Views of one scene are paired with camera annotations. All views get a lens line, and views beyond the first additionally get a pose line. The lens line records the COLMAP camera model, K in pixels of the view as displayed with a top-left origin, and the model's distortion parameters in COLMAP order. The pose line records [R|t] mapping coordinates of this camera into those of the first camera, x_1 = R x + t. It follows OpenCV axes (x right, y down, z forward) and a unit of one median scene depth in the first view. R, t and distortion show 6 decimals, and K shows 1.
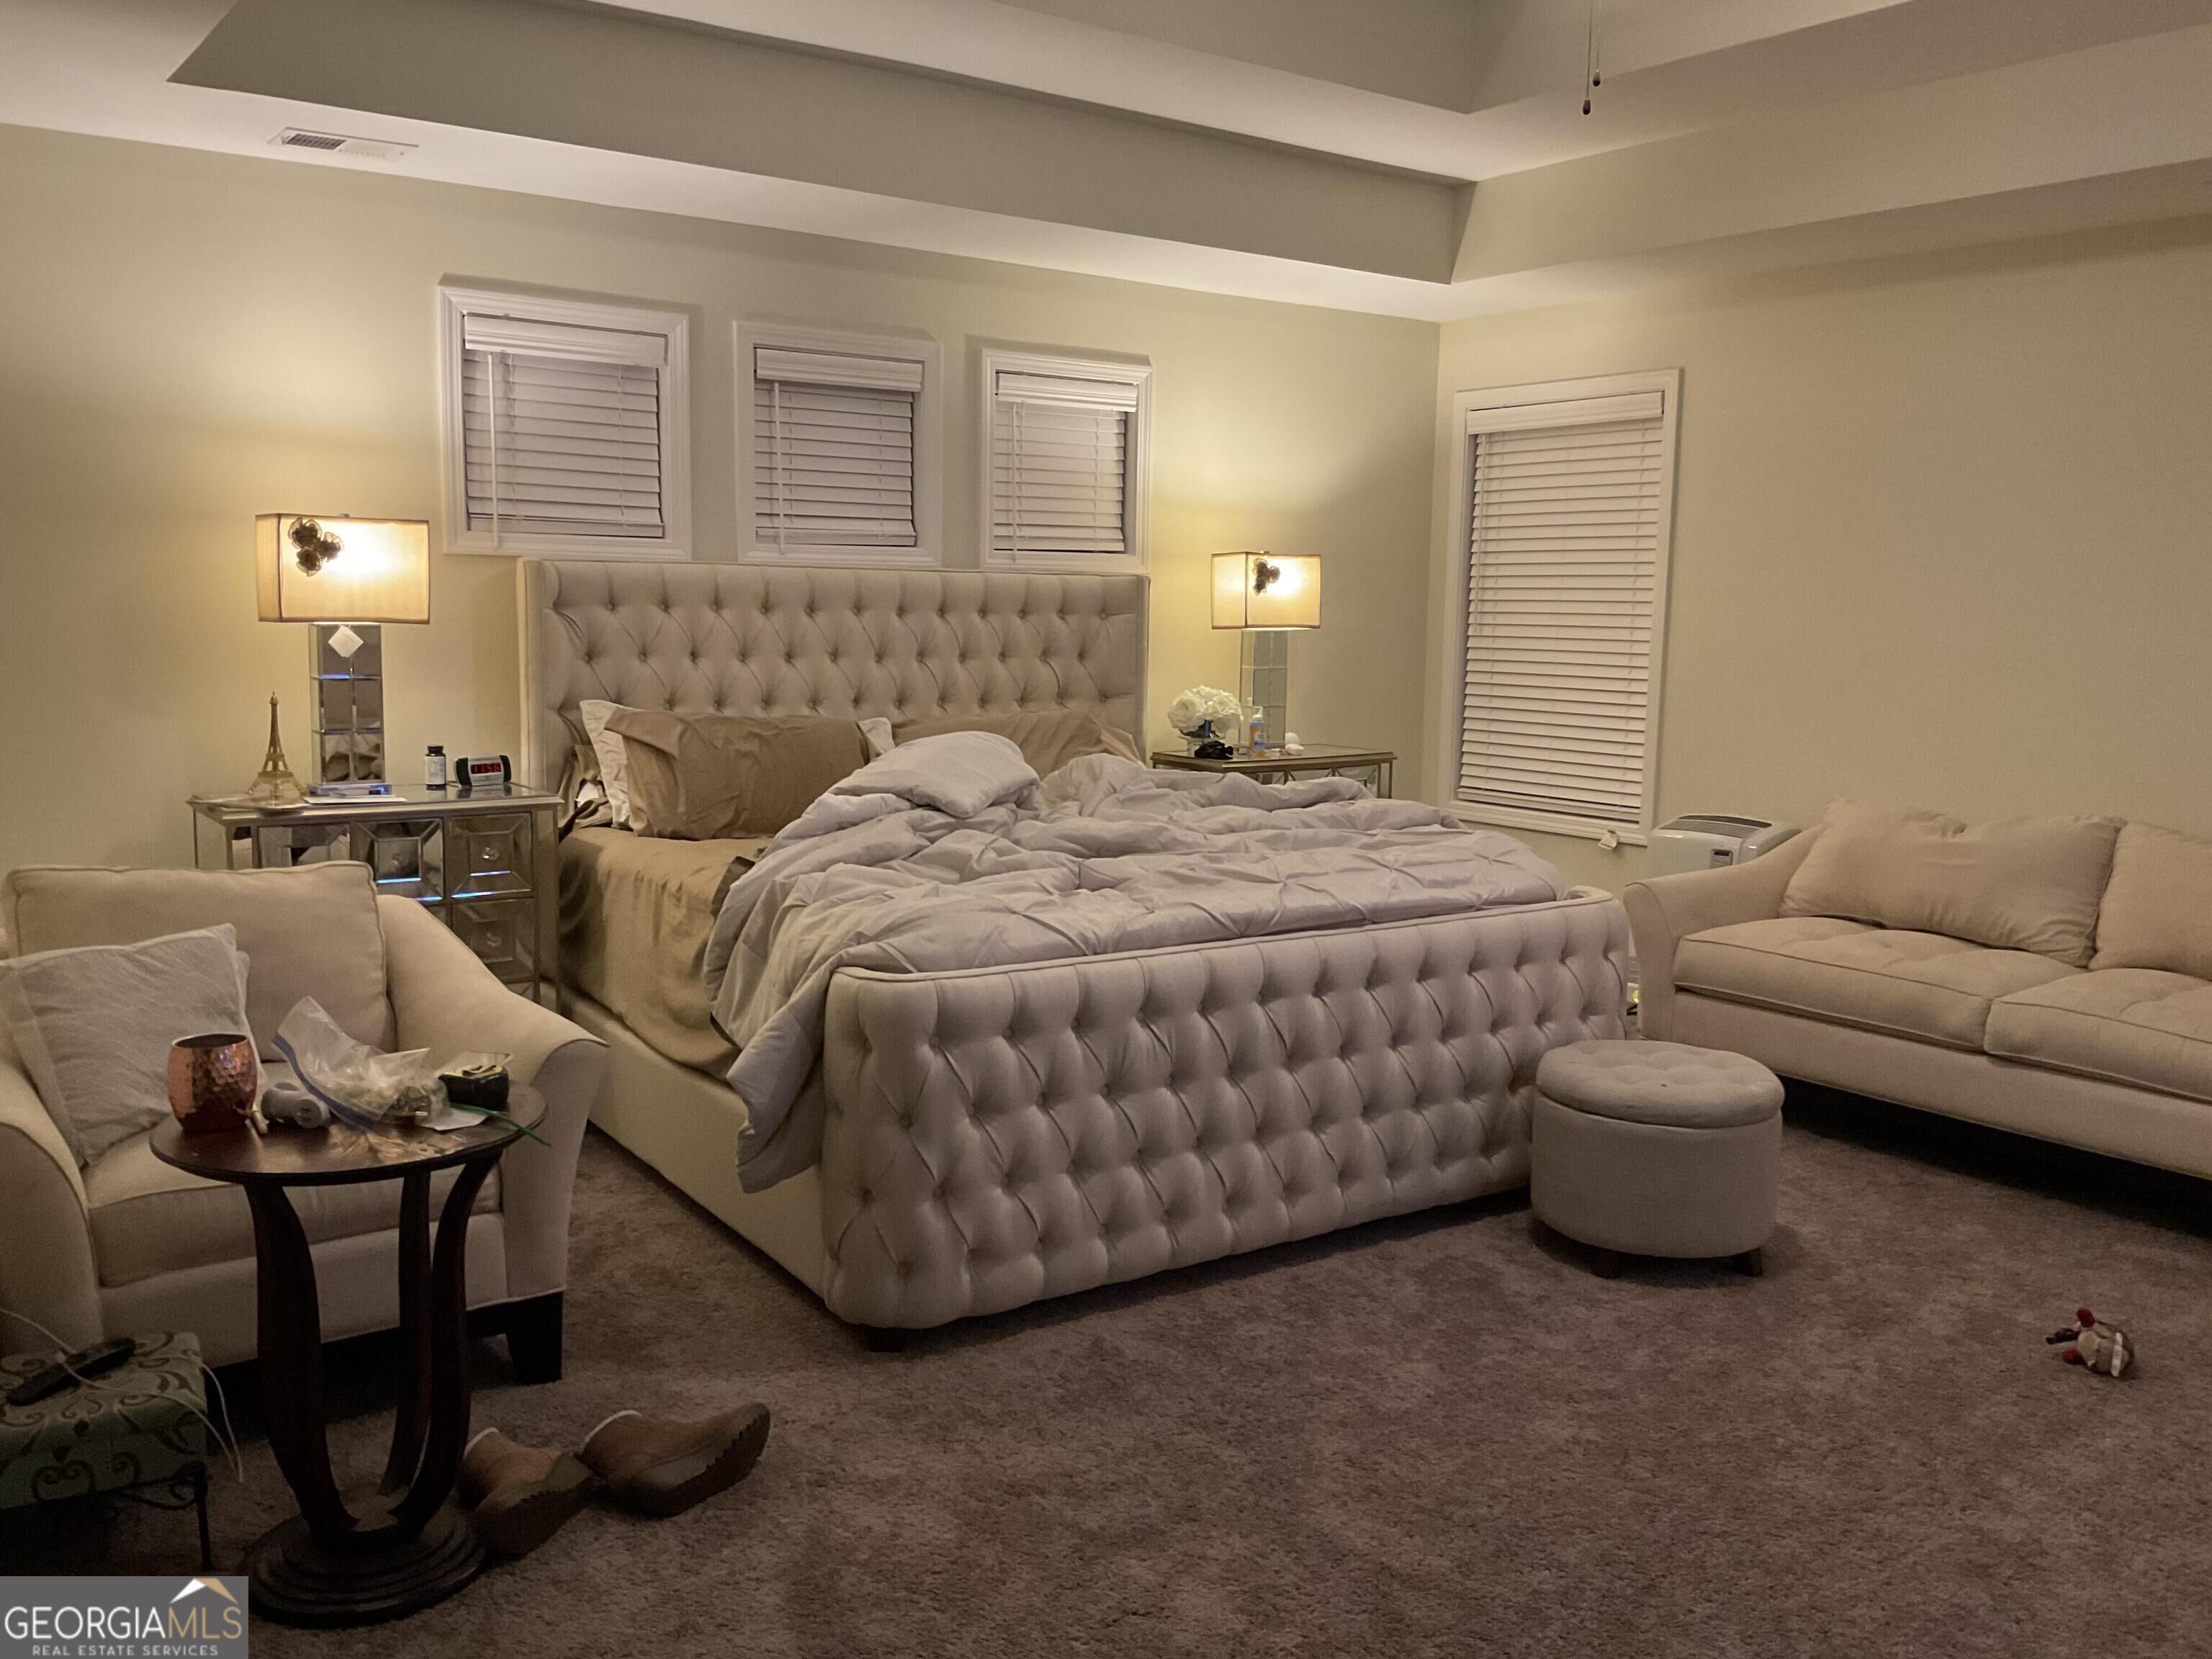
lens RADIAL K [[1826.1, 0, 1106.0], [0, 1826.1, 829.5], [0, 0, 1]] dist [0.062753, 0.001017]
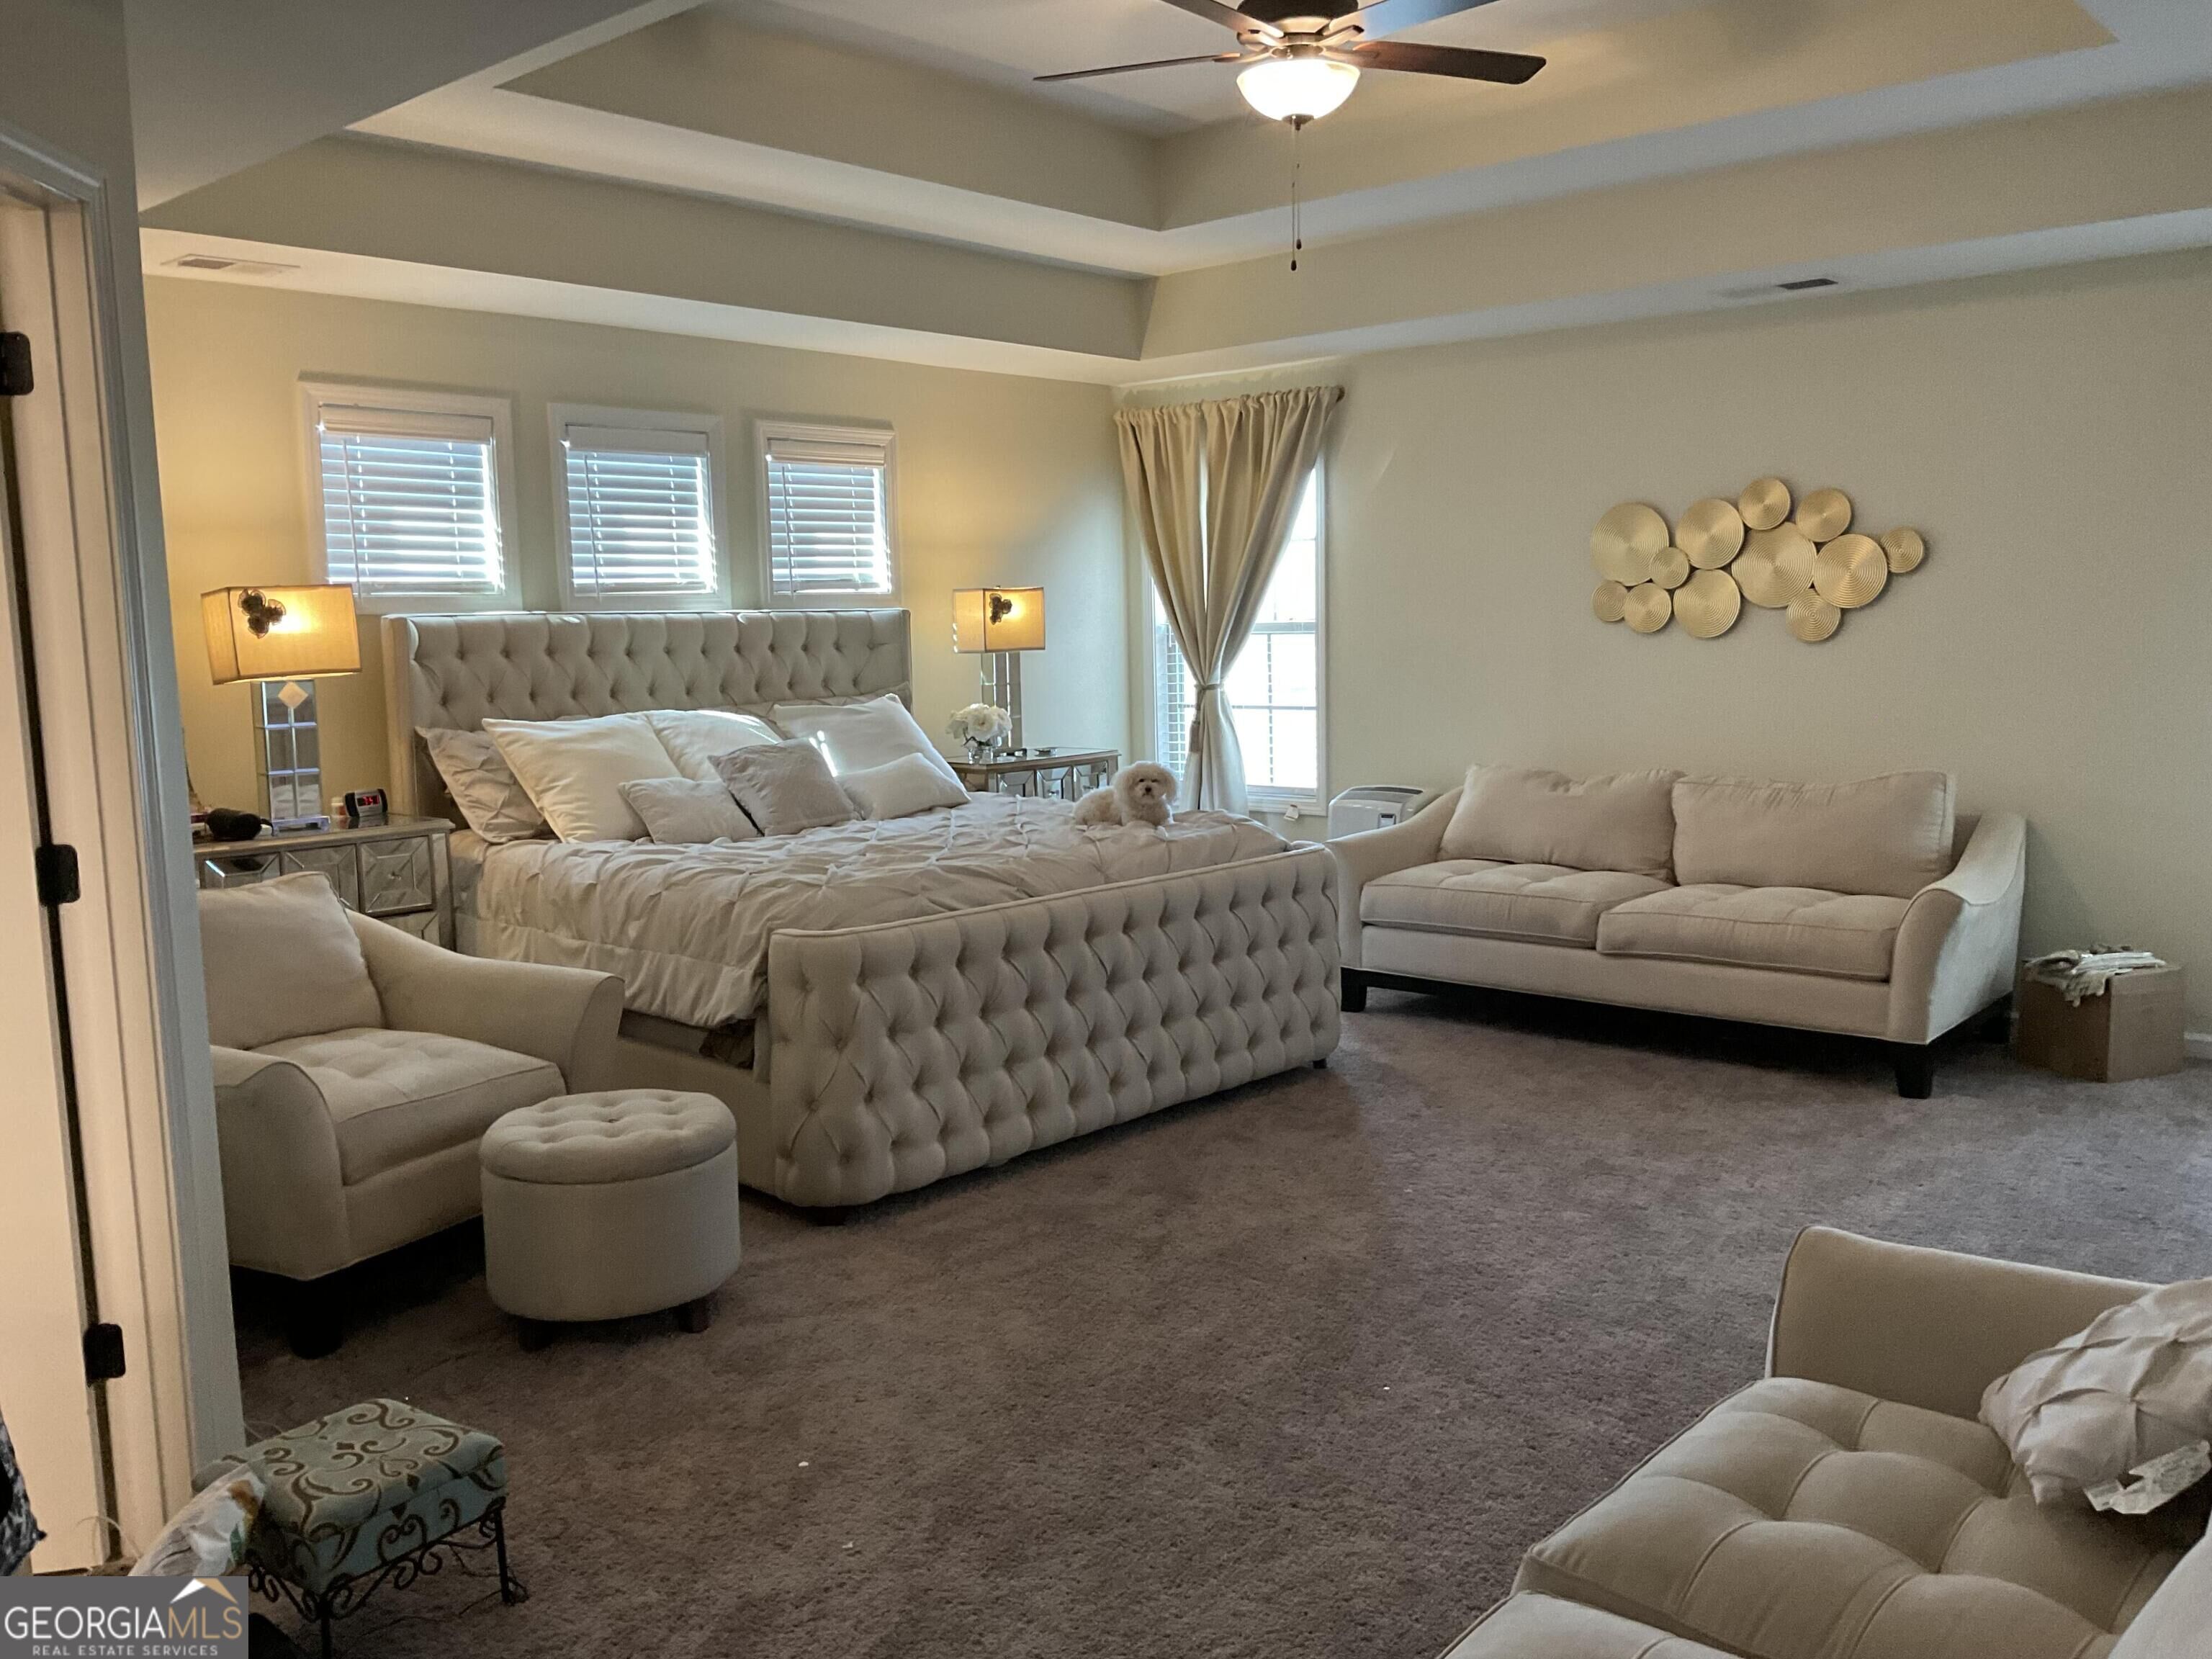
lens RADIAL K [[1868.6, 0, 1109.0], [0, 1868.6, 873.3], [0, 0, 1]] dist [0.008763, -0.196734]
pose [[0.973548, -0.061636, 0.220014, -0.172177], [0.060362, 0.998098, 0.012514, 0.029560], [-0.220367, 0.001097, 0.975416, -0.265744]]
